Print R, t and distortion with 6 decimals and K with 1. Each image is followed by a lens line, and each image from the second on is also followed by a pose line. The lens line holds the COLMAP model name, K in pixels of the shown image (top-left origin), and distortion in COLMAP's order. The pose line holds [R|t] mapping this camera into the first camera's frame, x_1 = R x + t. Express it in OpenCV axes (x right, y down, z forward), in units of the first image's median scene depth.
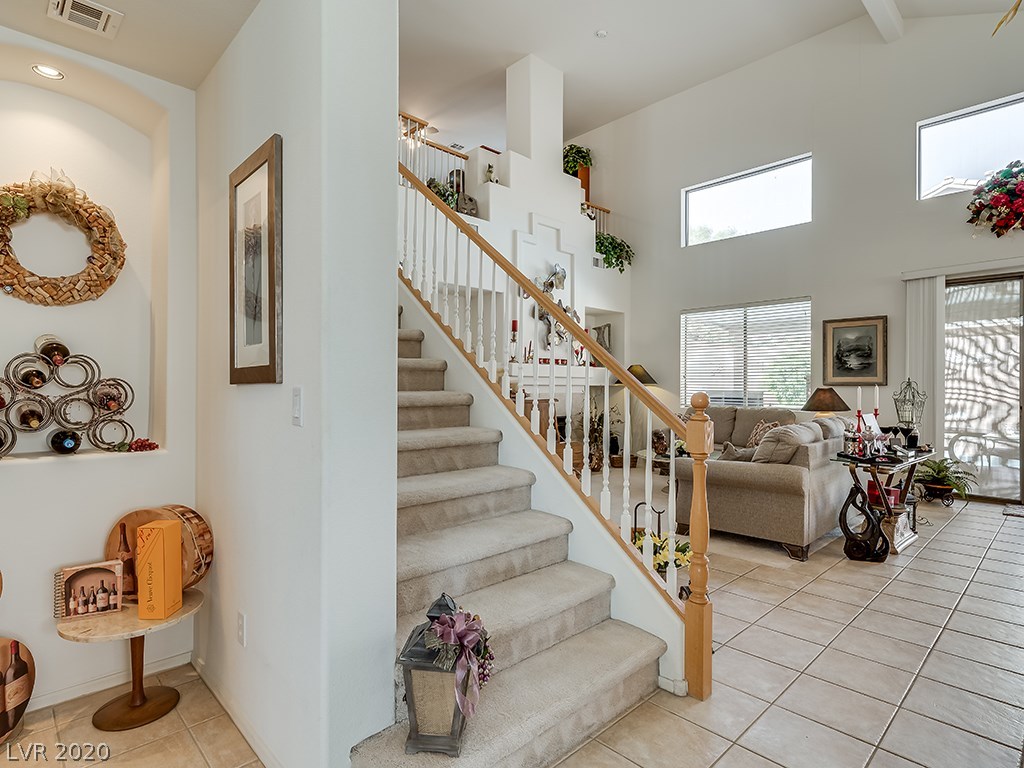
lens RADIAL K [[496.2, 0, 463.0], [0, 496.2, 386.4], [0, 0, 1]] dist [0.000285, 0.000116]
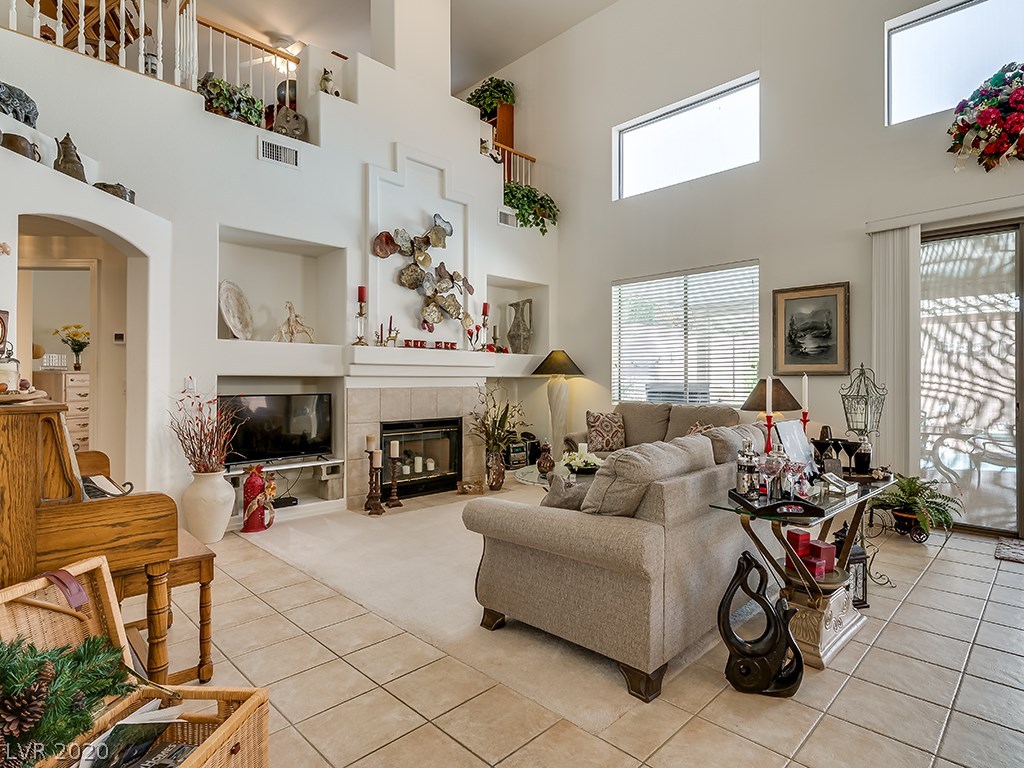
lens RADIAL K [[508.8, 0, 508.6], [0, 508.8, 378.2], [0, 0, 1]] dist [0.000626, -0.001046]
pose [[0.997840, -0.002727, 0.065633, 0.280522], [0.002790, 0.999996, -0.000864, 0.001575], [-0.065630, 0.001046, 0.997843, 0.258595]]
